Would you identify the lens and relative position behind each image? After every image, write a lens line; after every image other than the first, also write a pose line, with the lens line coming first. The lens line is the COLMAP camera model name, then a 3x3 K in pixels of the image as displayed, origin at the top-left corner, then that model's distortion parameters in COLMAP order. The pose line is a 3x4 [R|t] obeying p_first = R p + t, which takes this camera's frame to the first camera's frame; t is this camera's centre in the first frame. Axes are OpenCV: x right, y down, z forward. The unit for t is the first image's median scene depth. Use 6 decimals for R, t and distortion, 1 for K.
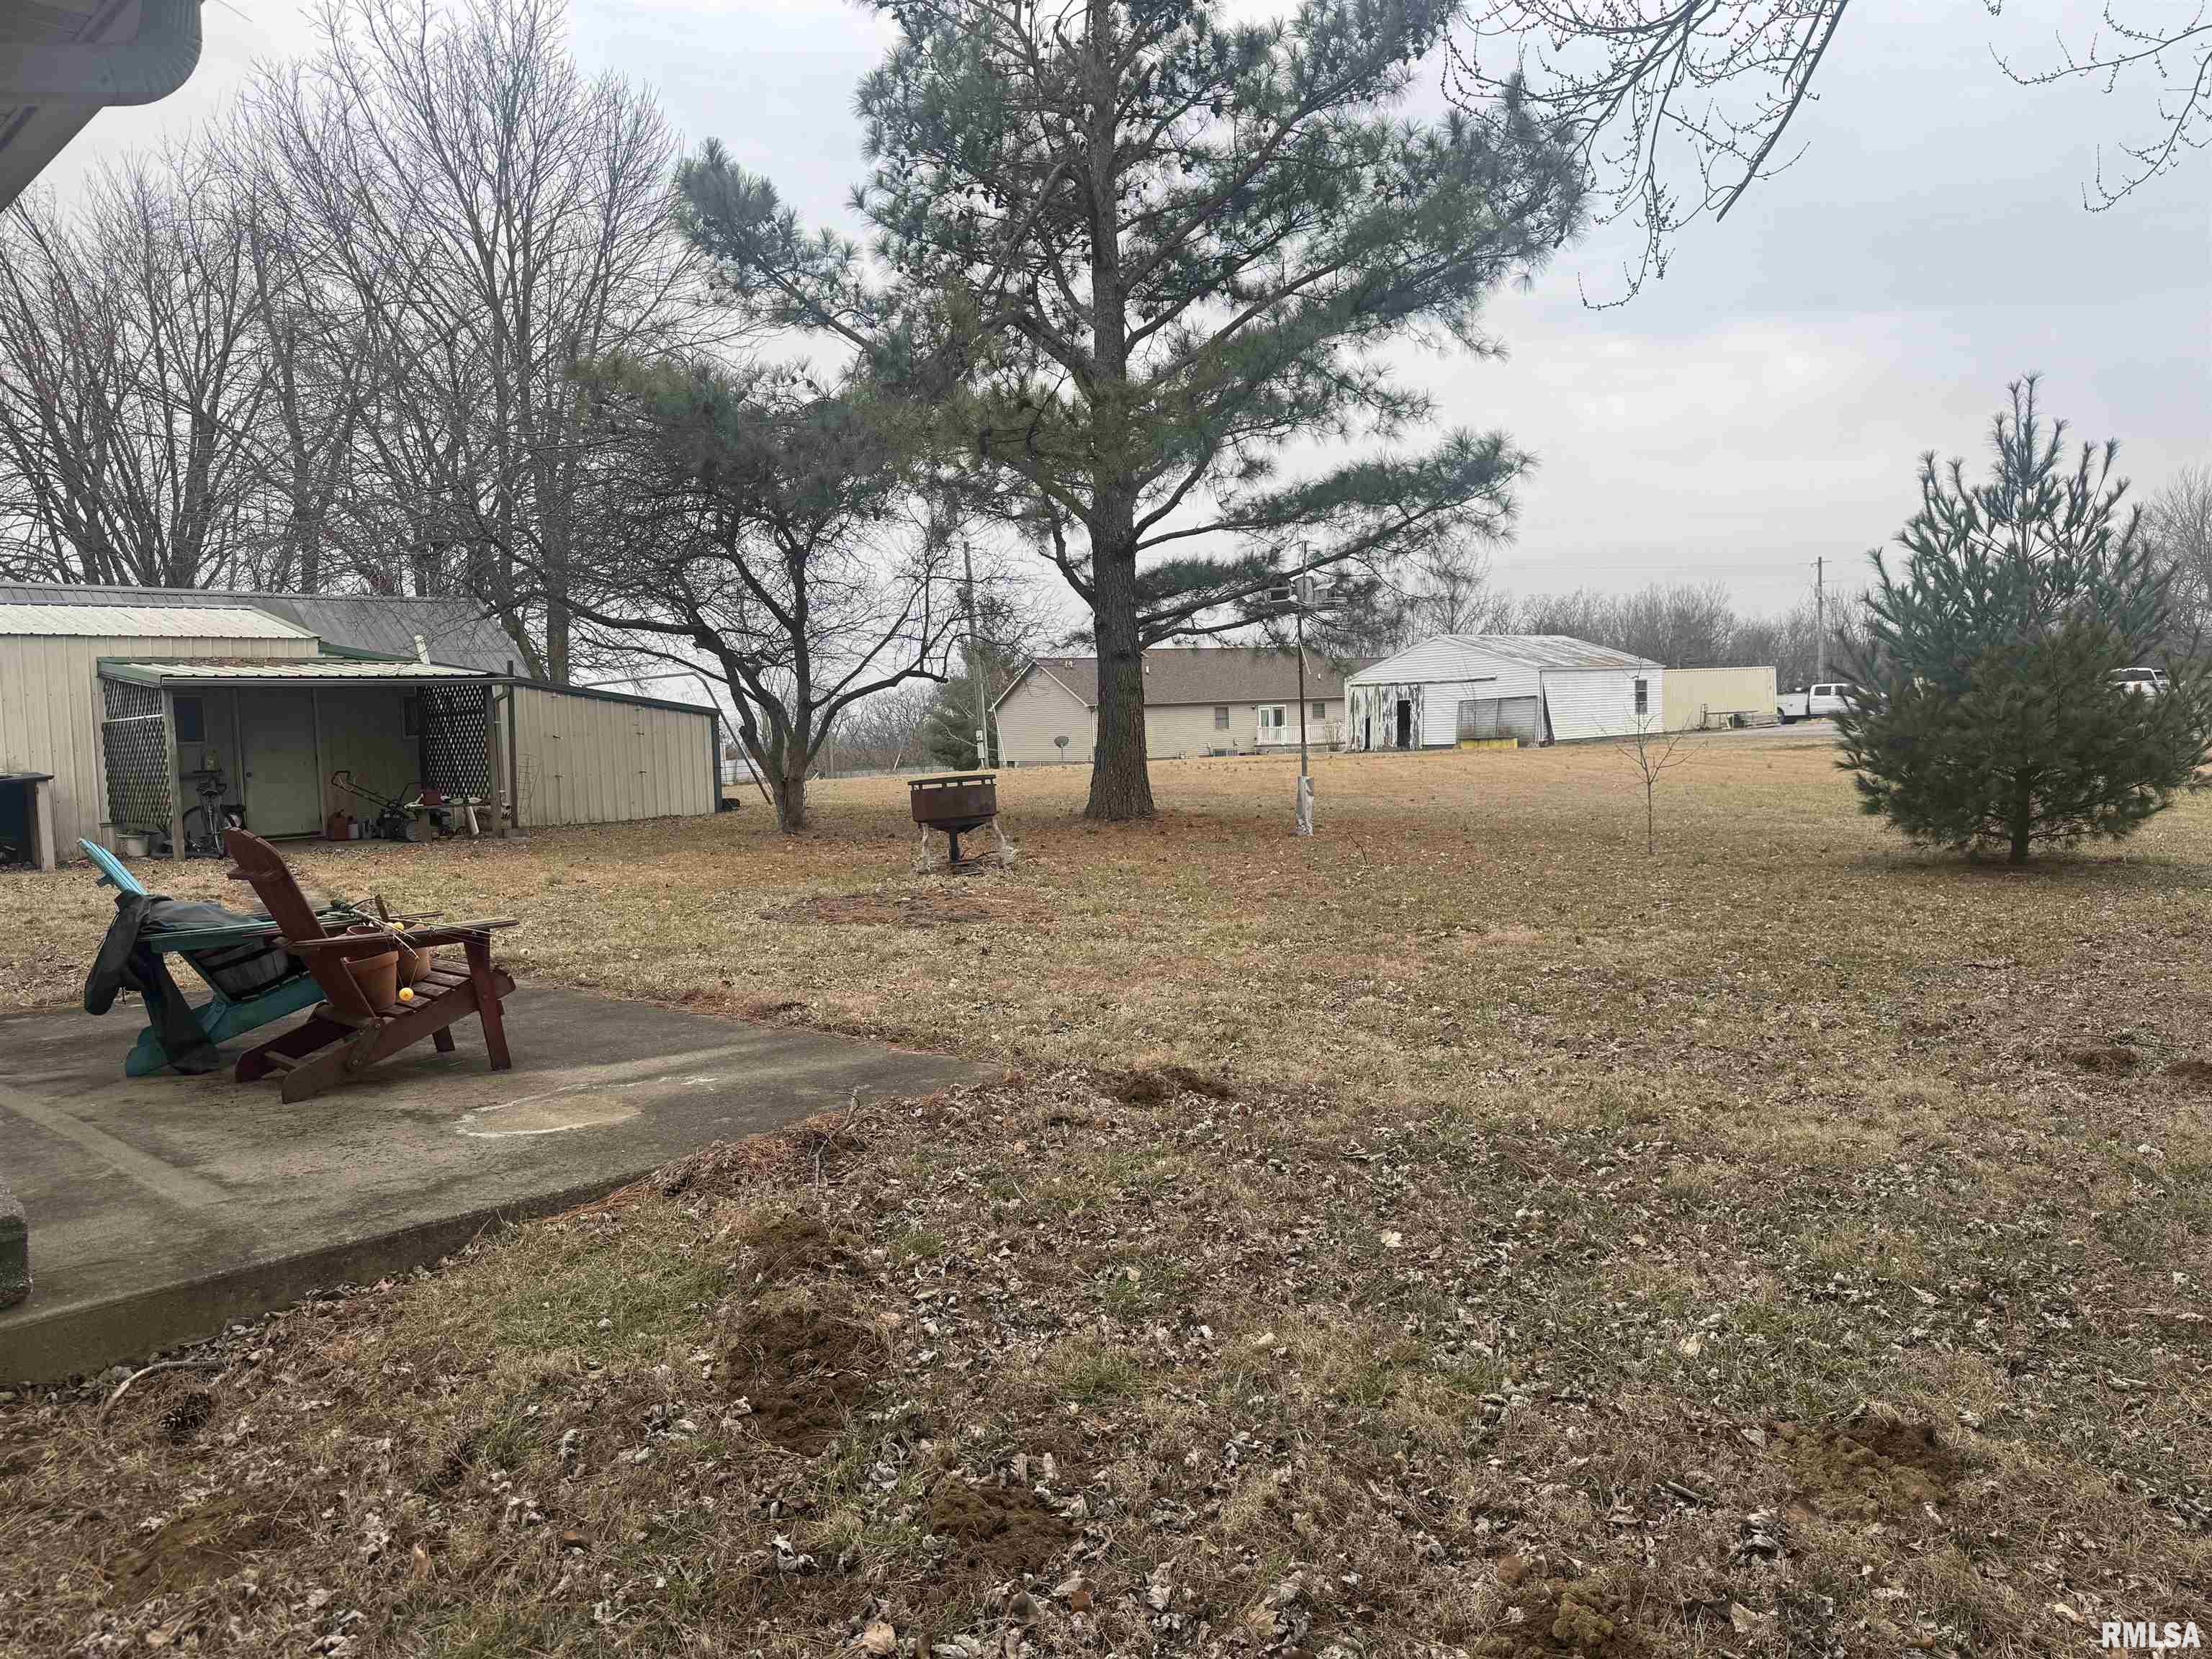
lens RADIAL K [[1520.6, 0, 1115.2], [0, 1520.6, 829.6], [0, 0, 1]] dist [0.011929, 0.001148]
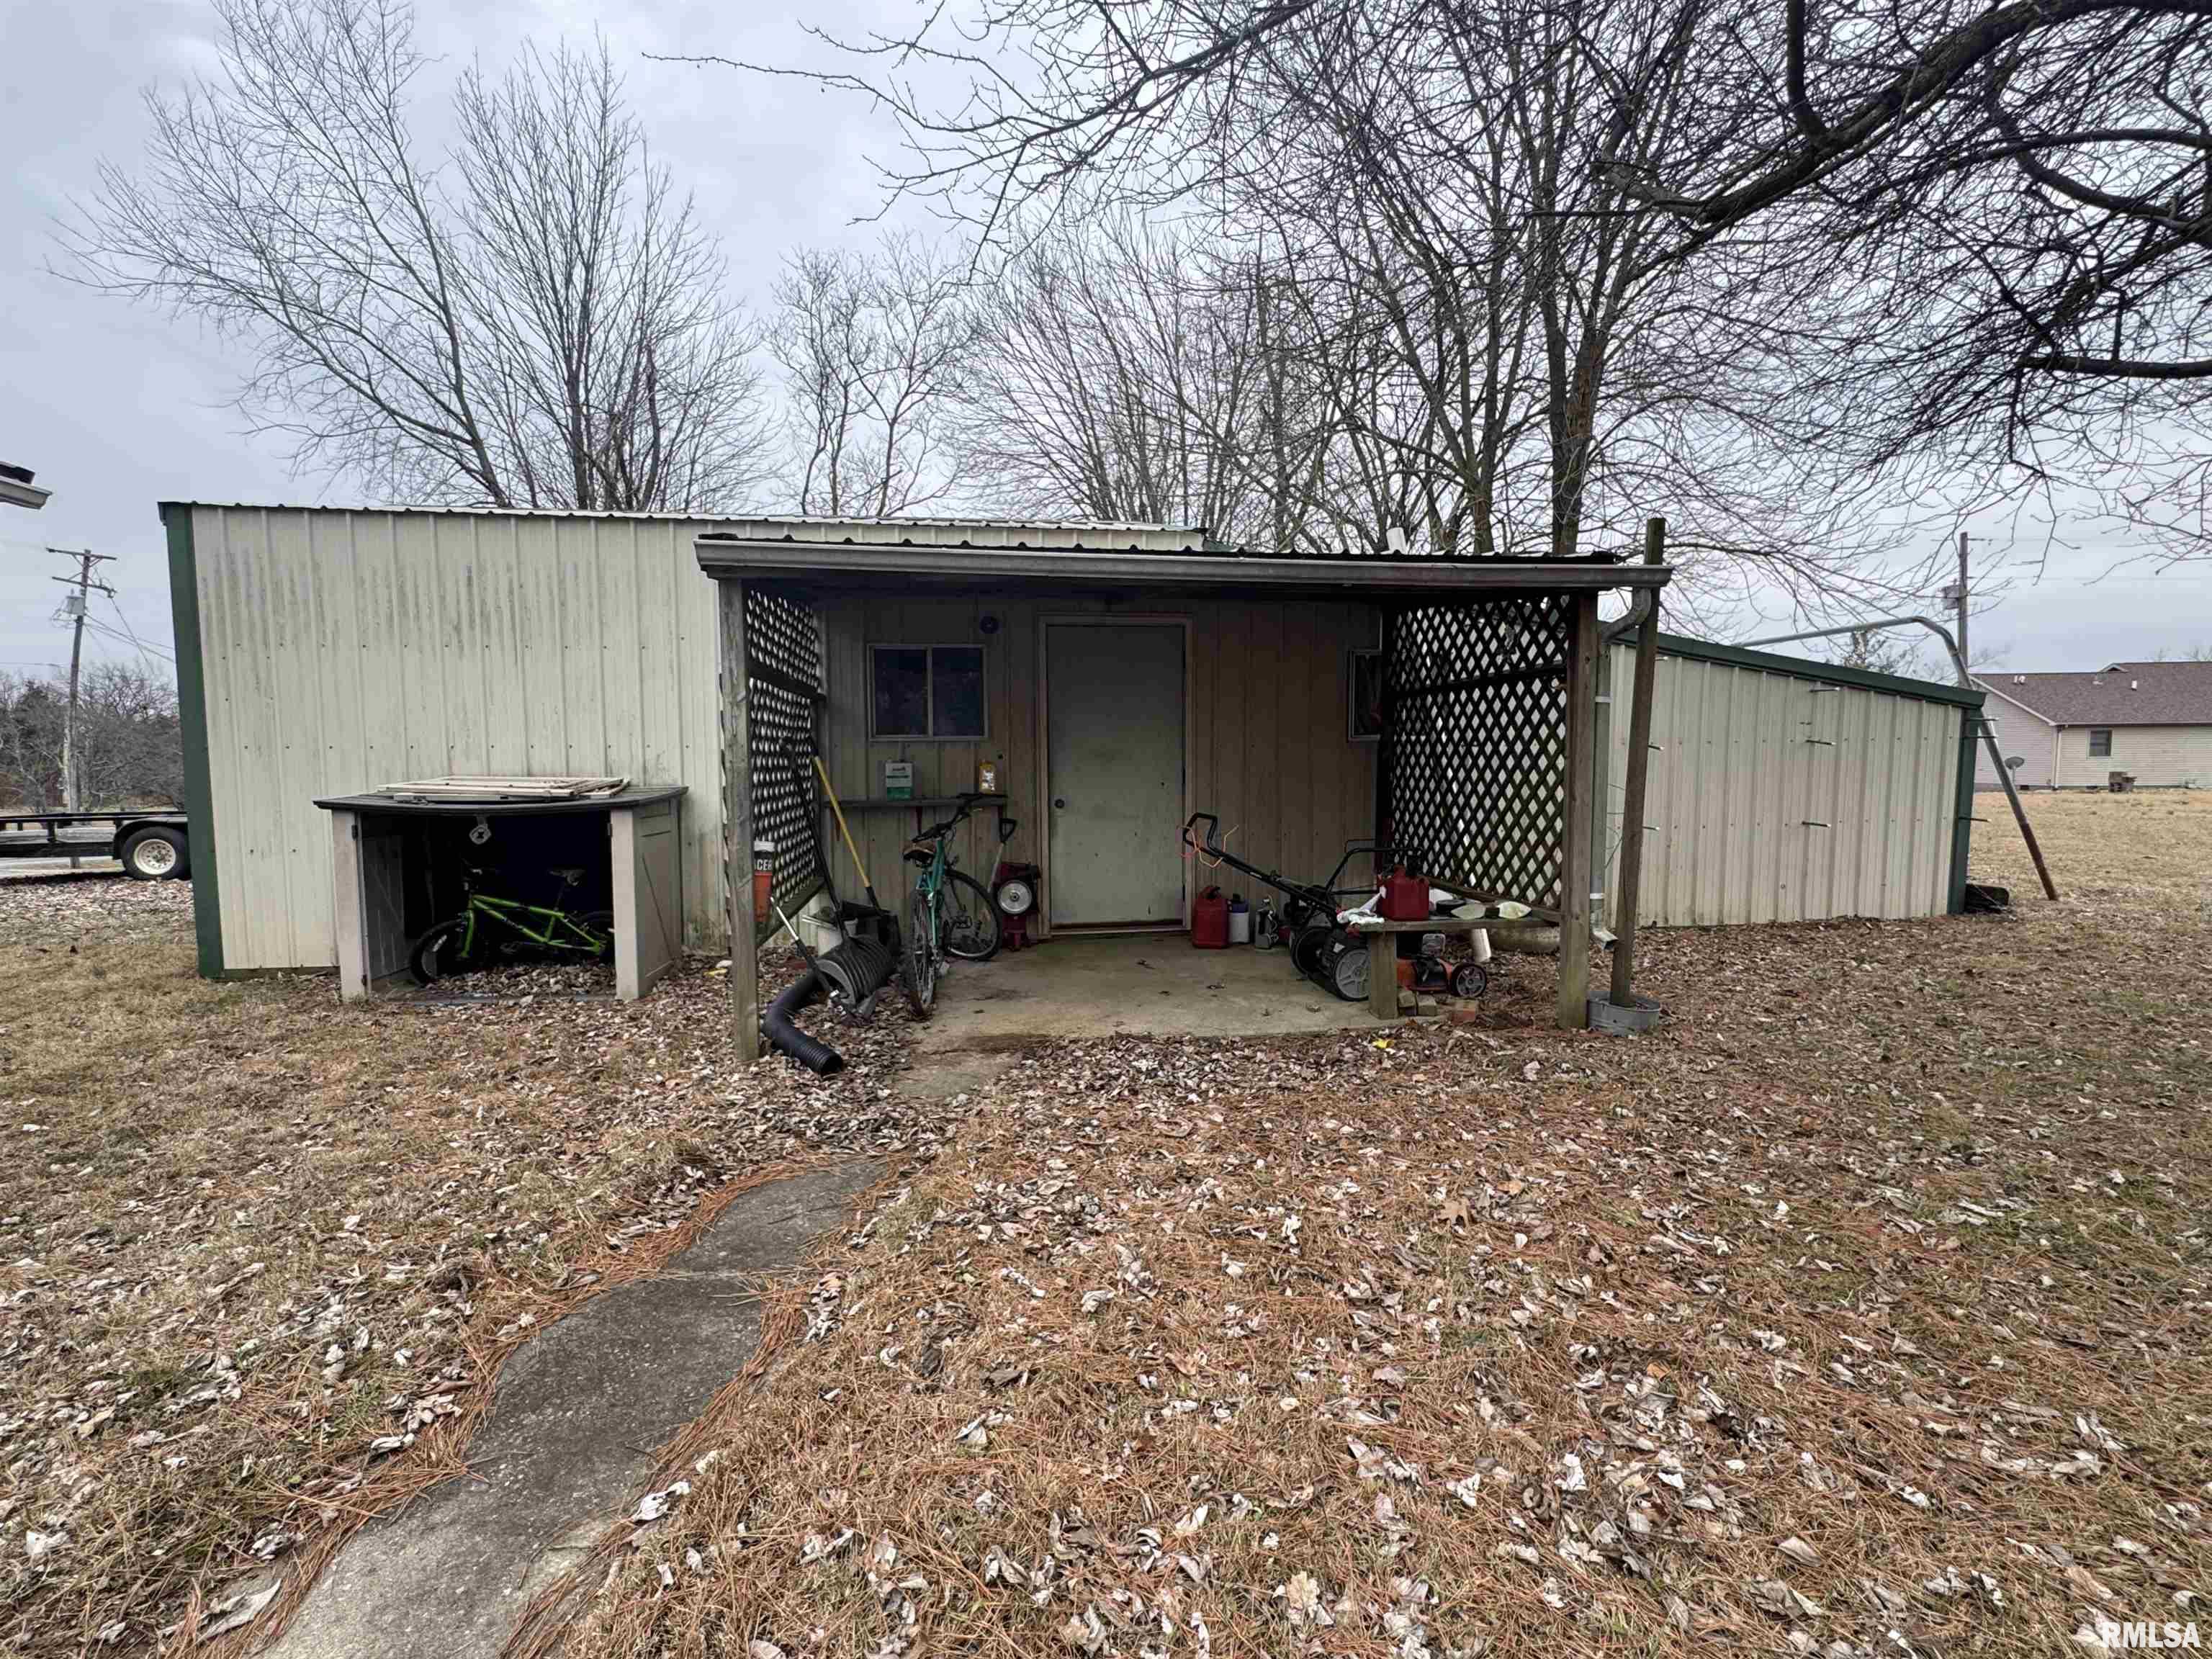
lens RADIAL K [[954.9, 0, 1110.1], [0, 954.9, 822.6], [0, 0, 1]] dist [-0.000190, 0.000043]
pose [[0.780364, 0.077350, -0.620523, -0.285859], [-0.065526, 0.996972, 0.041870, -0.035288], [0.621882, 0.007986, 0.783070, 0.610171]]
